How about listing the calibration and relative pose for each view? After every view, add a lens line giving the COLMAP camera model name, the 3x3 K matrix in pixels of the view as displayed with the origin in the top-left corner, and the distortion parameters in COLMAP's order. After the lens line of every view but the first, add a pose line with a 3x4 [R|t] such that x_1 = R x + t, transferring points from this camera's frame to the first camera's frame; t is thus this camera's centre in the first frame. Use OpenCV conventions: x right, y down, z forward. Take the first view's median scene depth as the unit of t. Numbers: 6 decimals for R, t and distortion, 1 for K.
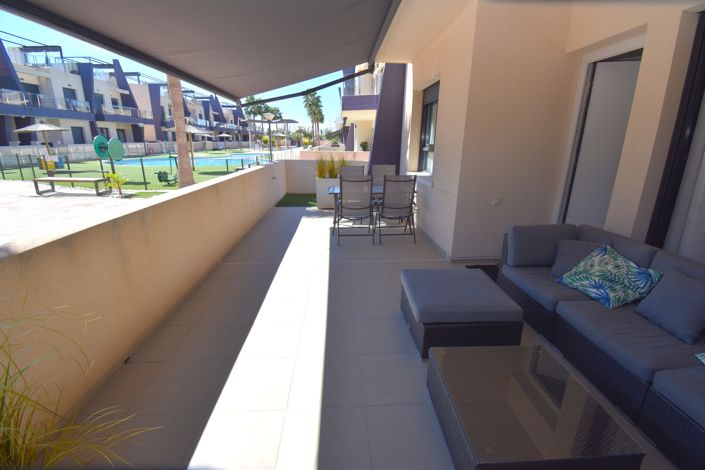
lens RADIAL K [[309.0, 0, 355.1], [0, 309.0, 234.4], [0, 0, 1]] dist [0.030647, -0.029970]
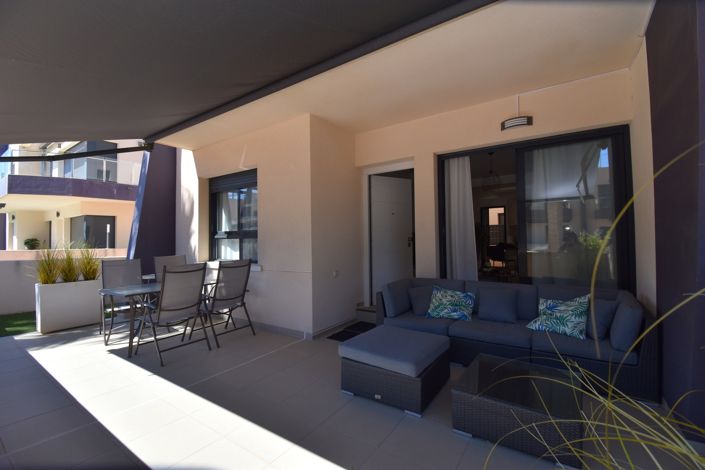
lens RADIAL K [[309.0, 0, 355.1], [0, 309.0, 234.4], [0, 0, 1]] dist [0.030647, -0.029970]
pose [[0.611124, -0.006850, 0.791505, -0.397663], [0.243972, 0.952907, -0.180126, -0.017805], [-0.752997, 0.303185, 0.584016, 0.211475]]
